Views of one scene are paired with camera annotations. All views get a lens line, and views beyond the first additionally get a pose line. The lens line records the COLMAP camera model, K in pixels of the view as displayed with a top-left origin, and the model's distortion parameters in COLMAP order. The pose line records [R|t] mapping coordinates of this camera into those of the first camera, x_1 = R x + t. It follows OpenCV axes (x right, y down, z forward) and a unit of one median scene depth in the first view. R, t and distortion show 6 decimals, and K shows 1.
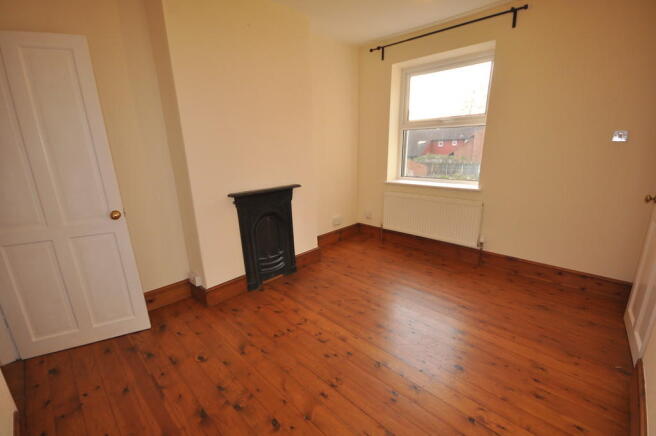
lens RADIAL K [[290.1, 0, 326.4], [0, 290.1, 221.4], [0, 0, 1]] dist [-0.000516, -0.000430]
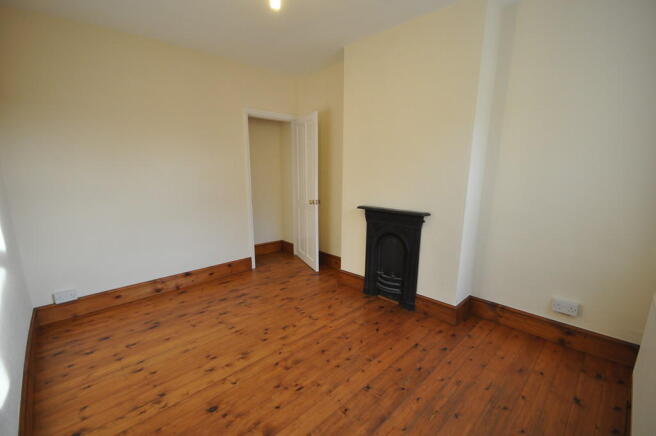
lens RADIAL K [[290.1, 0, 326.4], [0, 290.1, 221.4], [0, 0, 1]] dist [-0.000516, -0.000430]
pose [[-0.043480, 0.199627, -0.978907, 0.960220], [-0.246752, 0.947332, 0.204148, -0.265004], [0.968103, 0.250423, 0.008068, 0.934612]]
